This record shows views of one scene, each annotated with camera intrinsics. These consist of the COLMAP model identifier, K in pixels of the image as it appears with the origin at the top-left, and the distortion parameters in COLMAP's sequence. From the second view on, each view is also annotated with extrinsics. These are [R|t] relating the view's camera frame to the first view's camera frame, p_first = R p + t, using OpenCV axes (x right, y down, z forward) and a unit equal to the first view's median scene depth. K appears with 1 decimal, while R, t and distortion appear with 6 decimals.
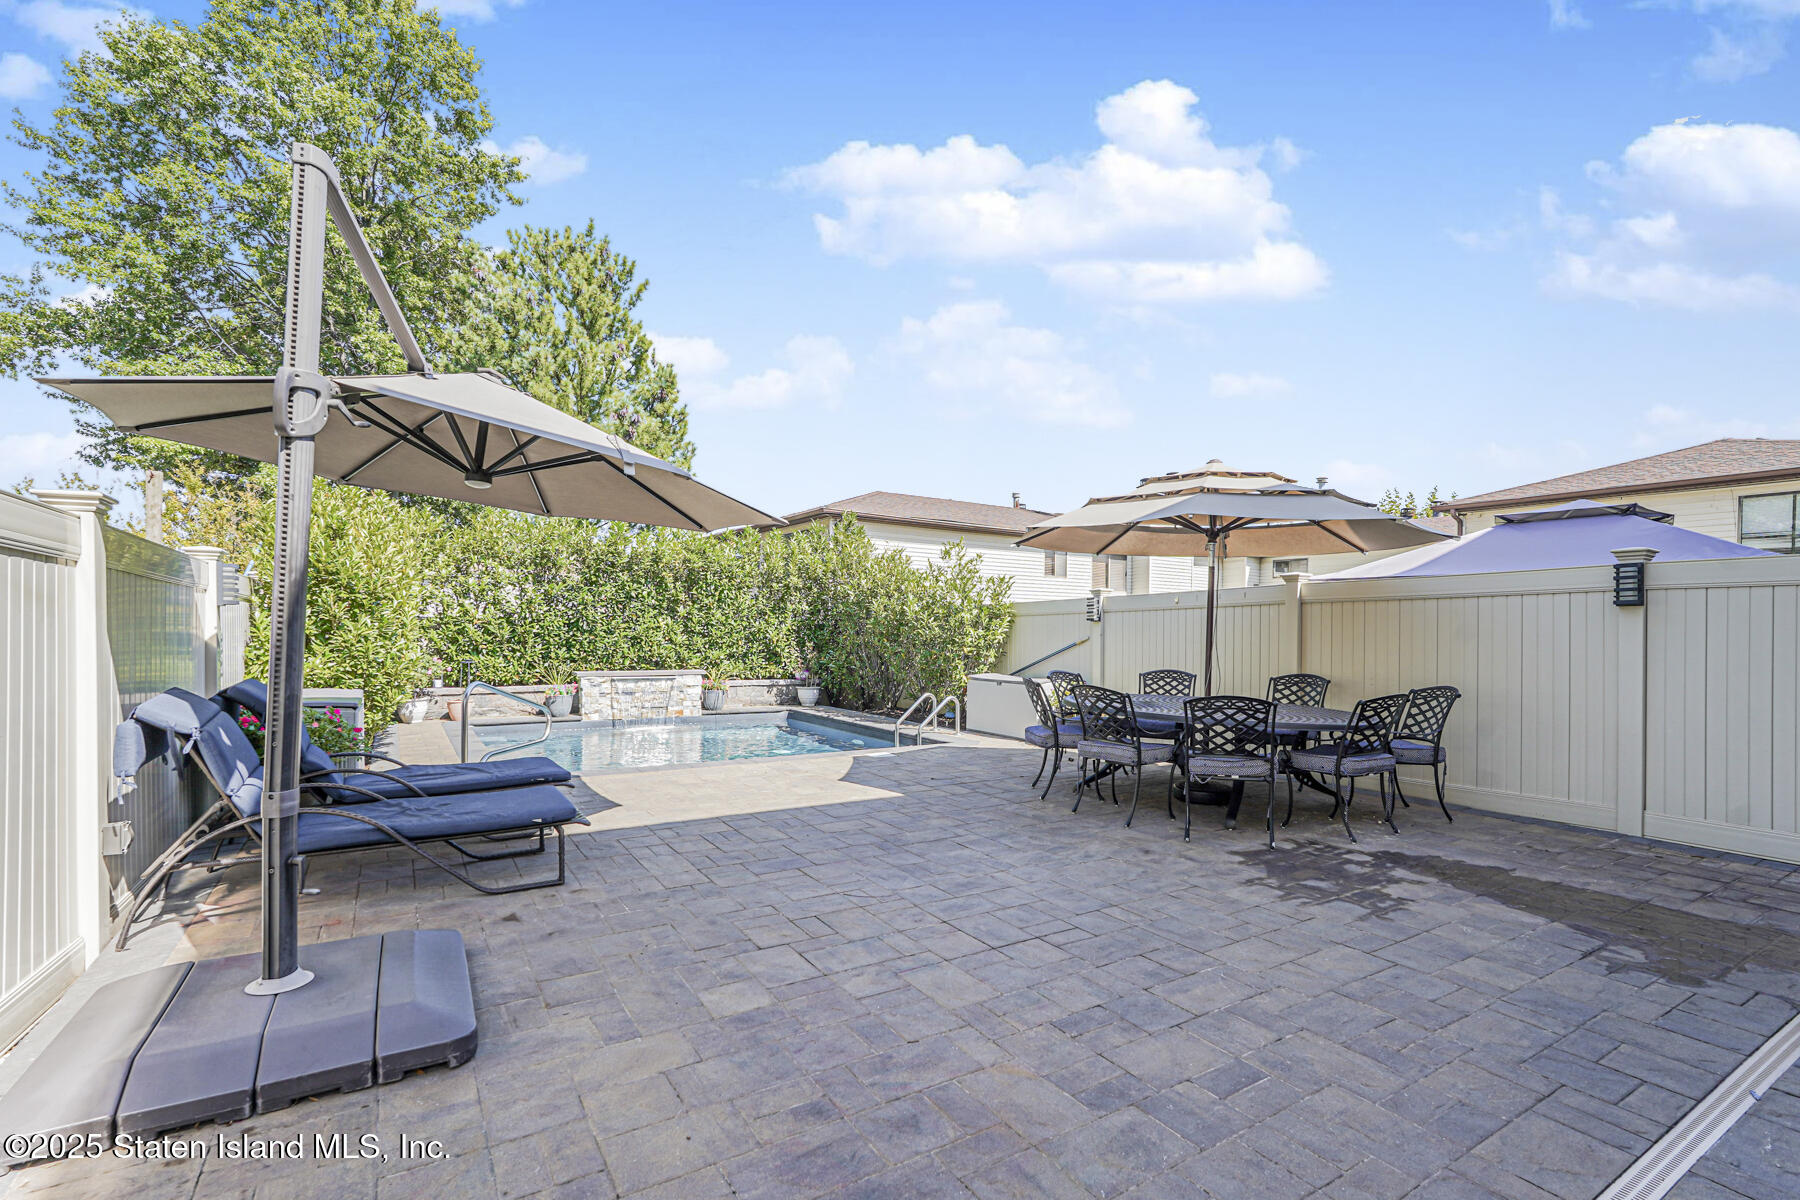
lens RADIAL K [[800.2, 0, 898.3], [0, 800.2, 632.6], [0, 0, 1]] dist [-0.000052, -0.000010]
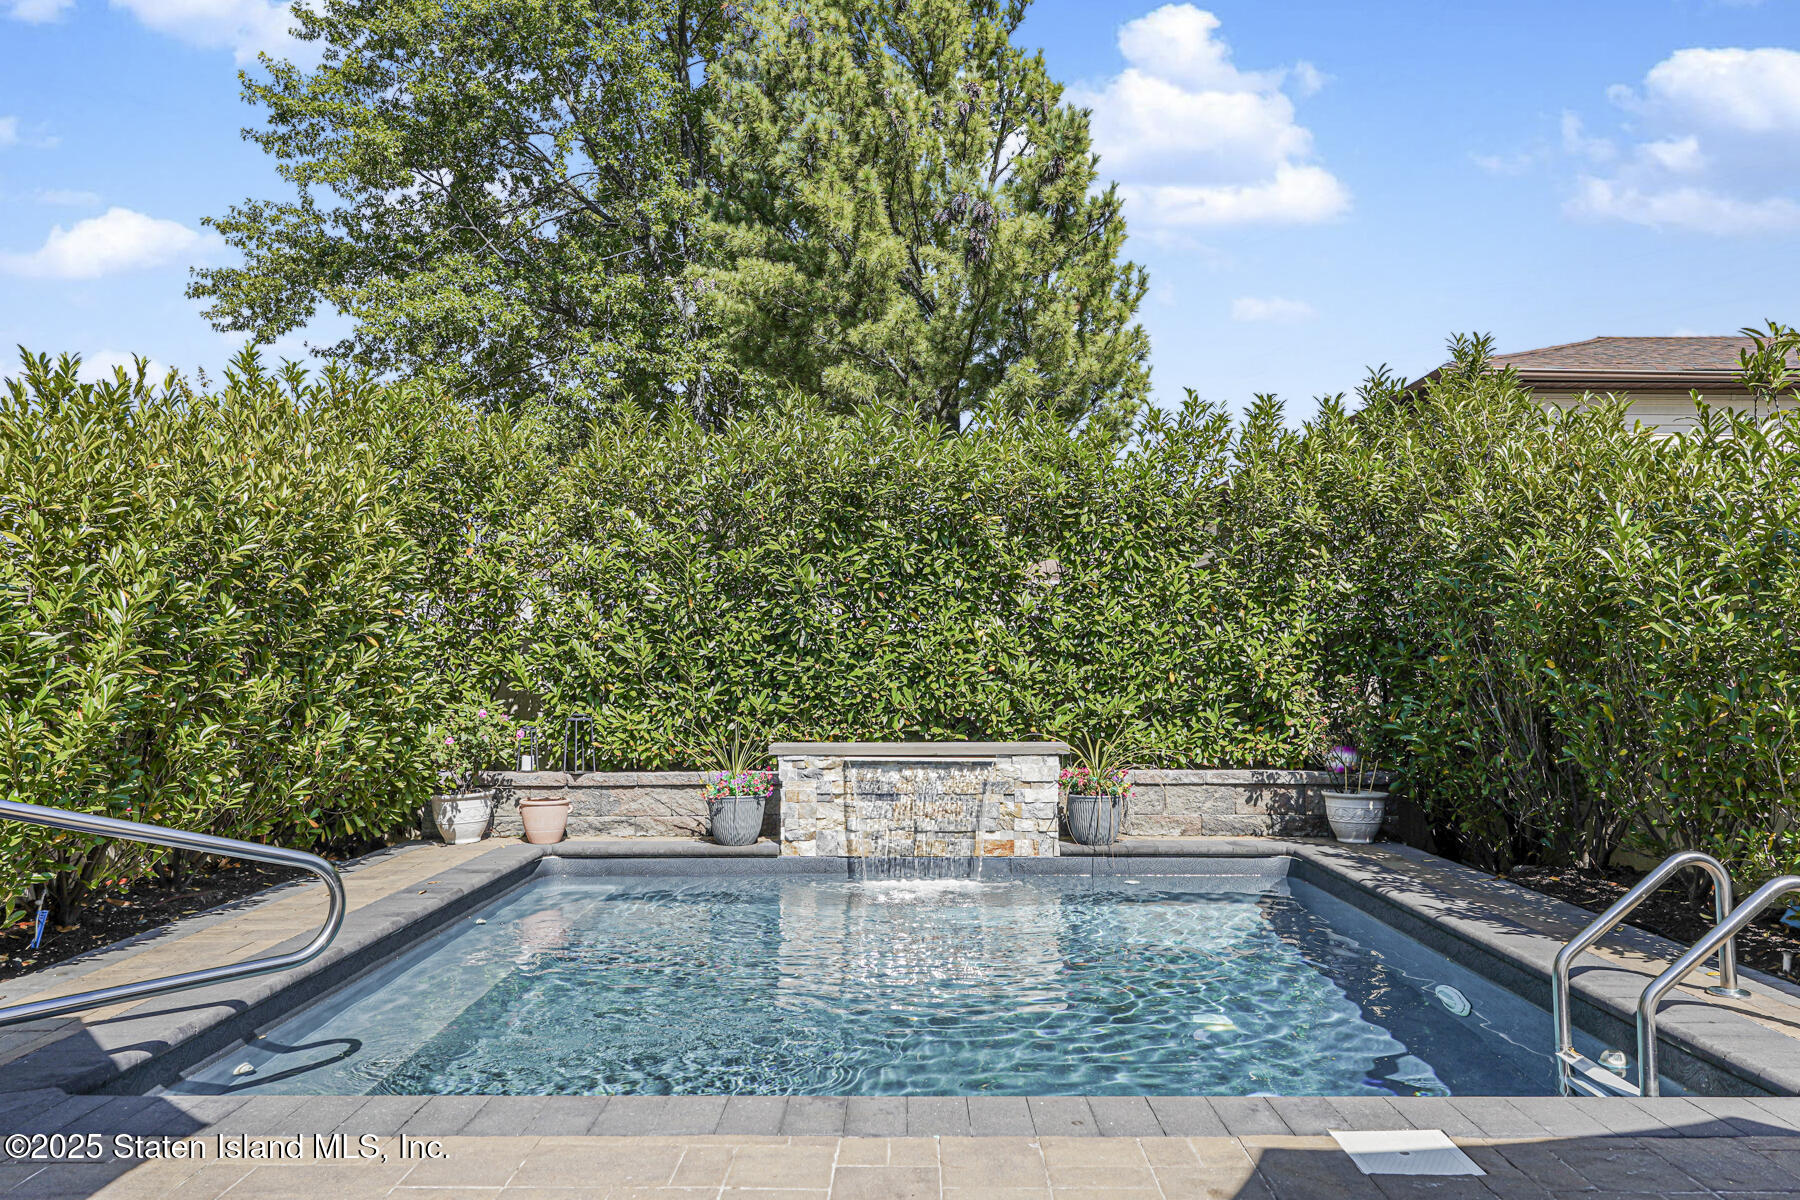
lens RADIAL K [[1281.1, 0, 900.0], [0, 1281.1, 600.0], [0, 0, 1]] dist [0.008501, 0.001403]
pose [[0.844307, -0.039792, -0.534380, 0.036946], [0.010777, 0.998298, -0.057309, 0.009580], [0.535751, 0.042627, 0.843299, 0.385447]]
